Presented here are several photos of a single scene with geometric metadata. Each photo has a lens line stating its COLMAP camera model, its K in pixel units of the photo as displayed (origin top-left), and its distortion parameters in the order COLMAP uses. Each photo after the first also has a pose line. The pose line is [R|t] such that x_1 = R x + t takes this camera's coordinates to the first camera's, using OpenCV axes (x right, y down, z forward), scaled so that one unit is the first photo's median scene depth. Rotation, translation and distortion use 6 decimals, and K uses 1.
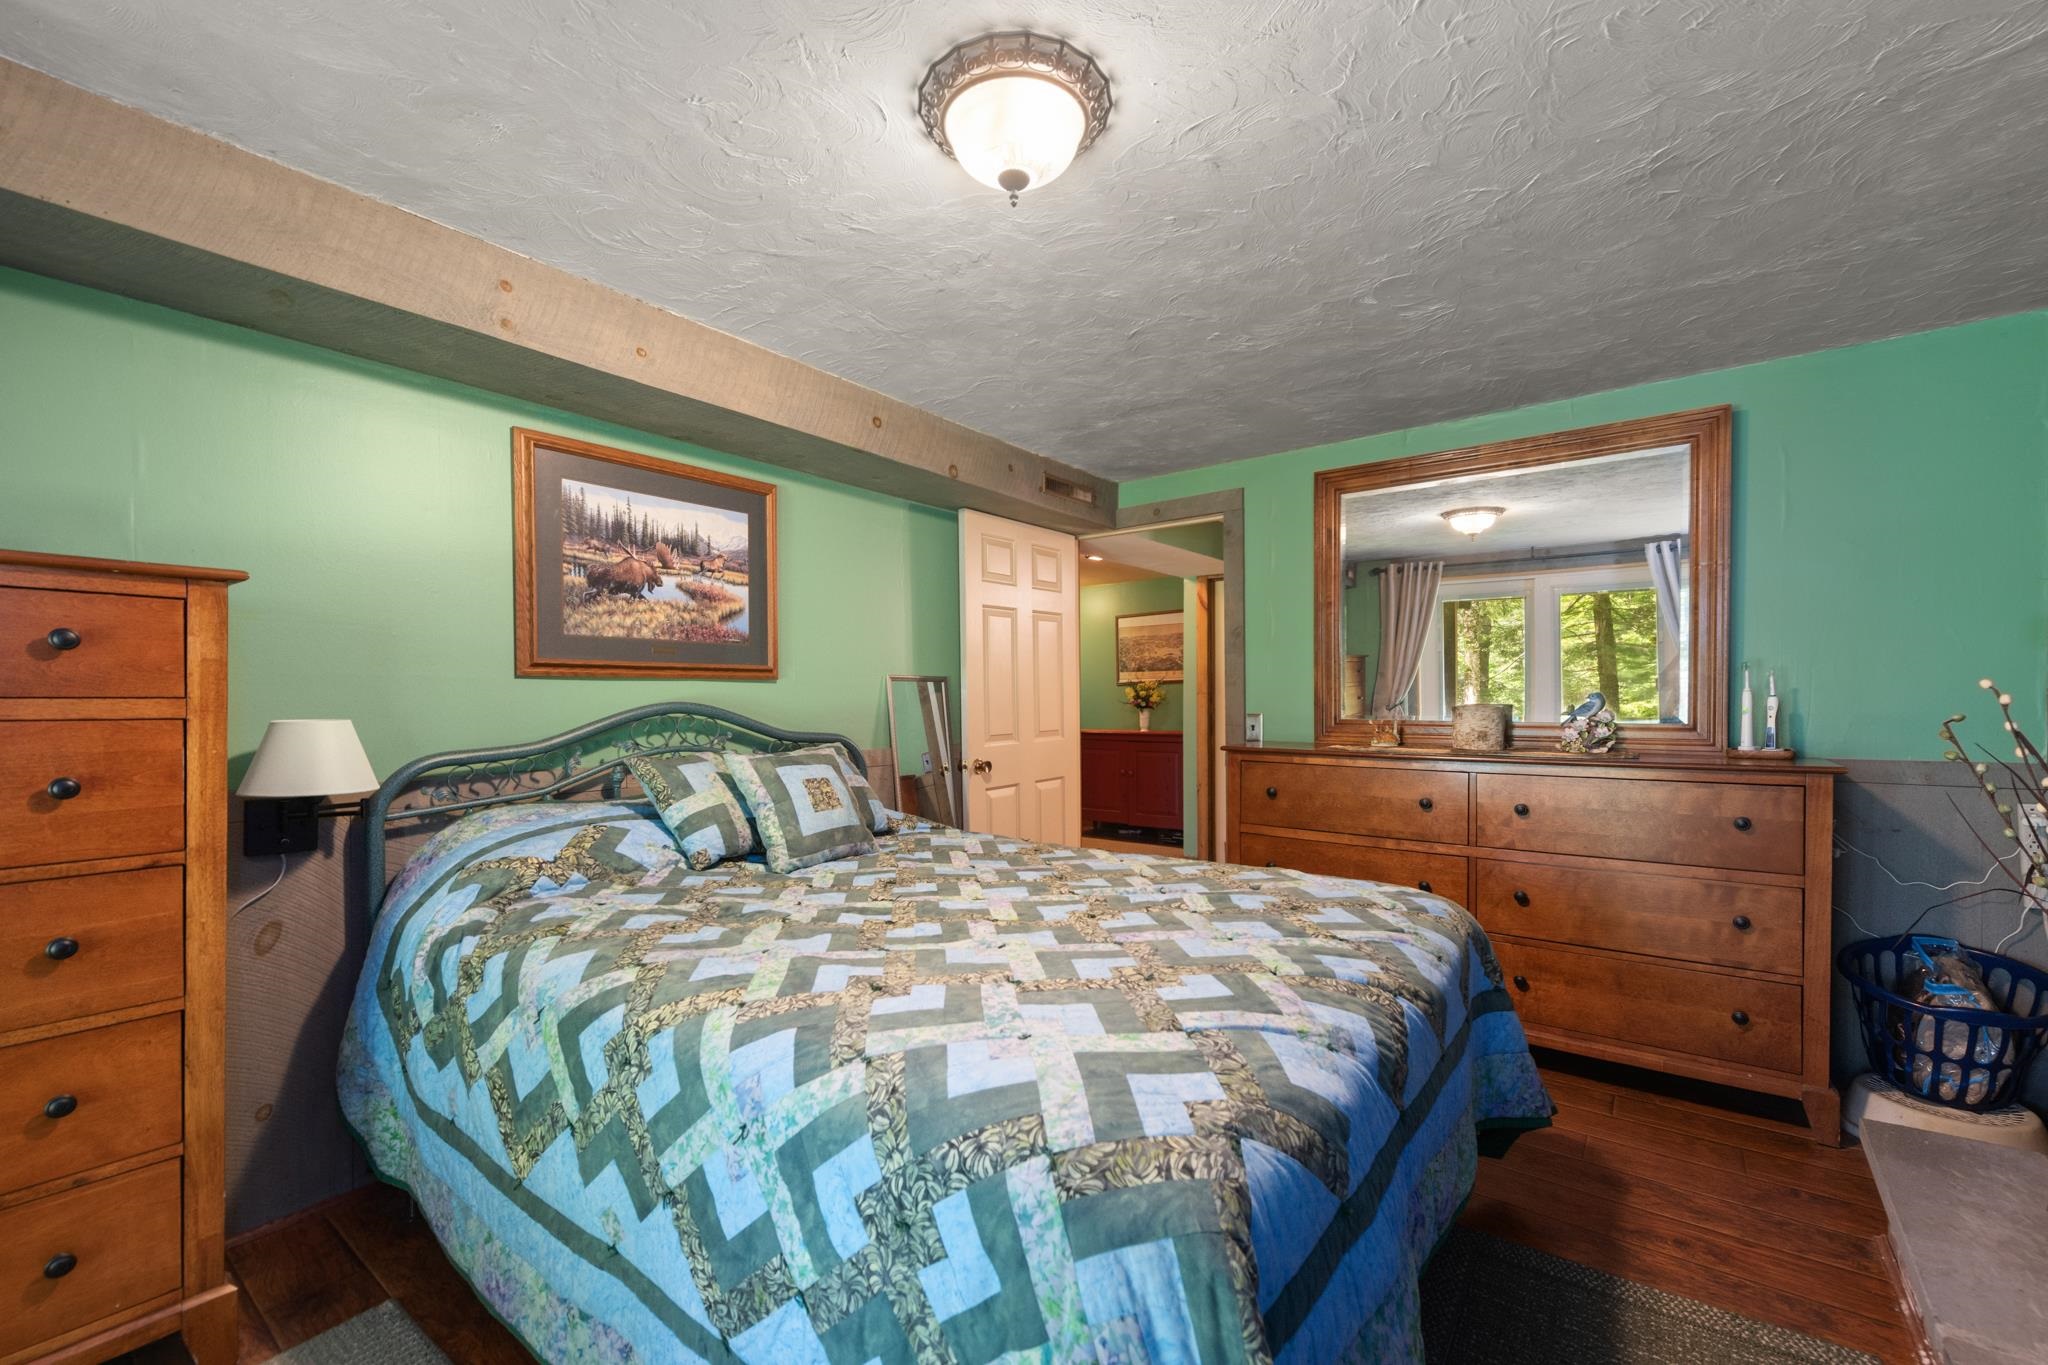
lens RADIAL K [[834.3, 0, 1026.1], [0, 834.3, 707.7], [0, 0, 1]] dist [0.001452, 0.000229]
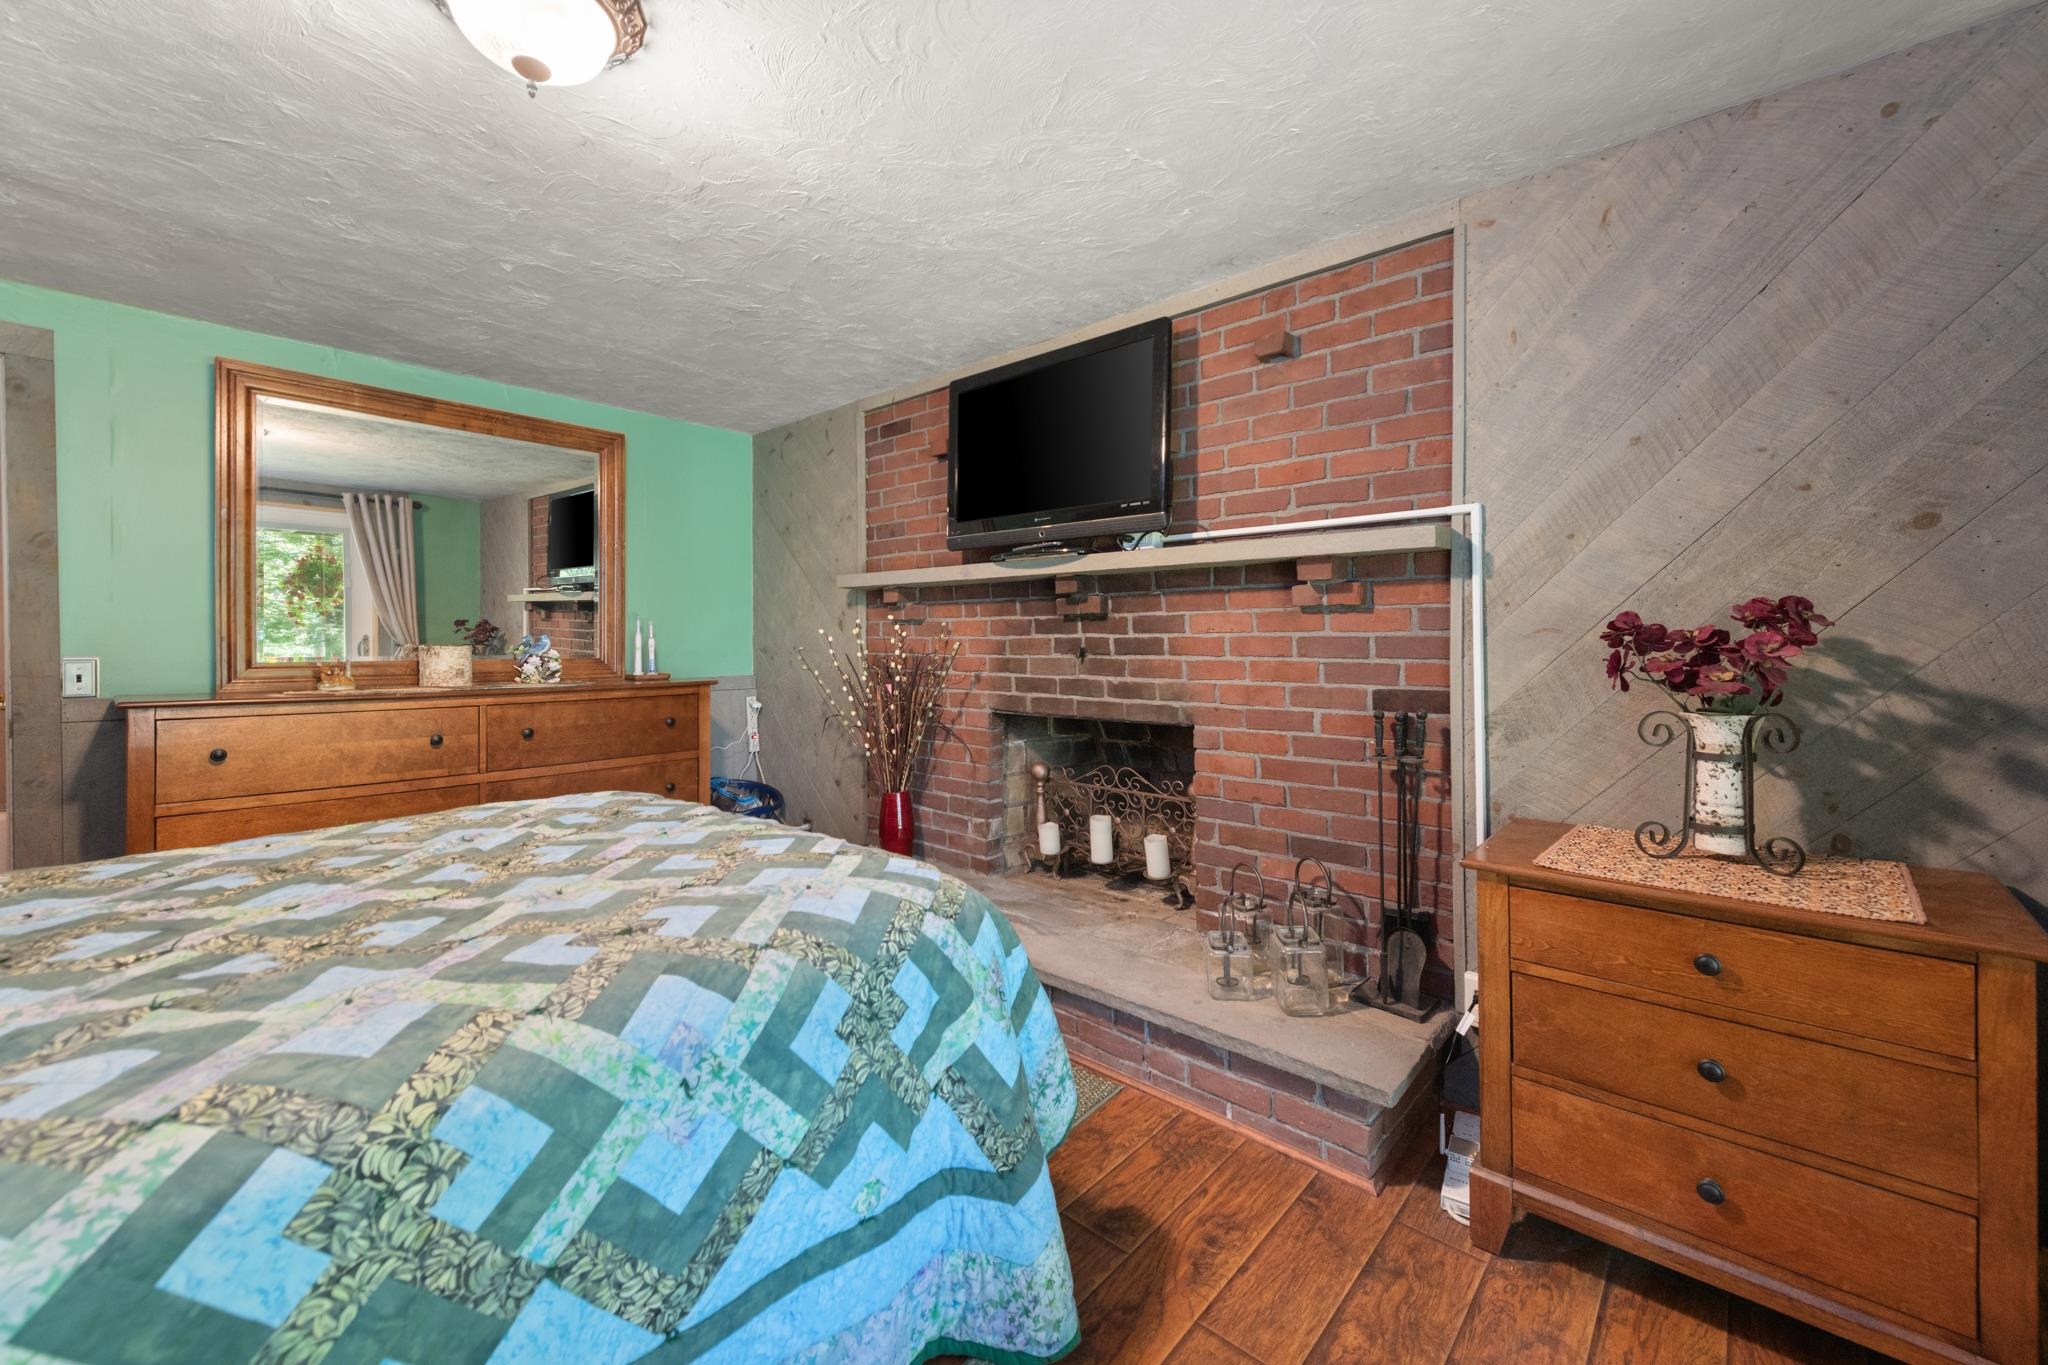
lens RADIAL K [[810.1, 0, 1023.4], [0, 810.1, 641.5], [0, 0, 1]] dist [-0.014735, -0.000111]
pose [[0.071880, 0.006946, 0.997389, -0.886774], [0.010862, 0.999911, -0.007746, 0.018598], [-0.997354, 0.011390, 0.071798, 0.409828]]
